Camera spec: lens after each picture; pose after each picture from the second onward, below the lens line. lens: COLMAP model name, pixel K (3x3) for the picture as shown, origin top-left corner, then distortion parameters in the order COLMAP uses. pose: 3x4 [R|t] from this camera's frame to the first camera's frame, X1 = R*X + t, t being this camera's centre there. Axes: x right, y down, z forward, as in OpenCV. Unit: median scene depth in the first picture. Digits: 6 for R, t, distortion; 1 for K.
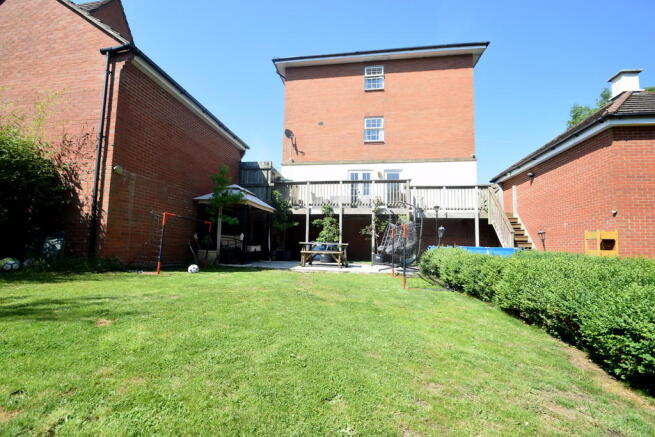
lens RADIAL K [[288.0, 0, 325.7], [0, 288.0, 225.3], [0, 0, 1]] dist [0.000582, 0.000080]
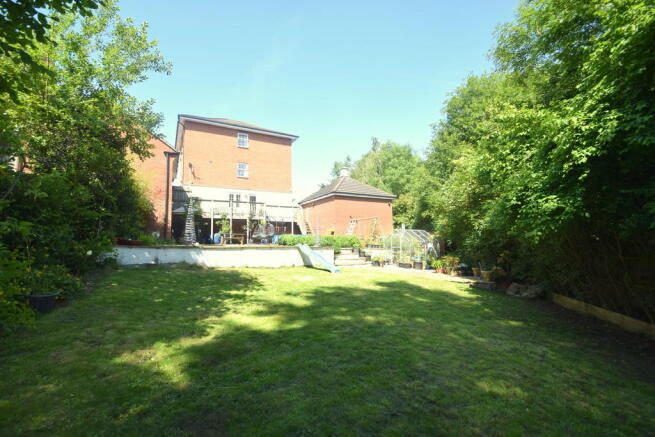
lens RADIAL K [[288.0, 0, 325.7], [0, 288.0, 225.3], [0, 0, 1]] dist [0.000582, 0.000080]
pose [[0.792594, 0.008930, 0.609684, -0.605788], [-0.025688, 0.999494, 0.018756, -0.046394], [-0.609209, -0.030527, 0.792422, -0.879933]]
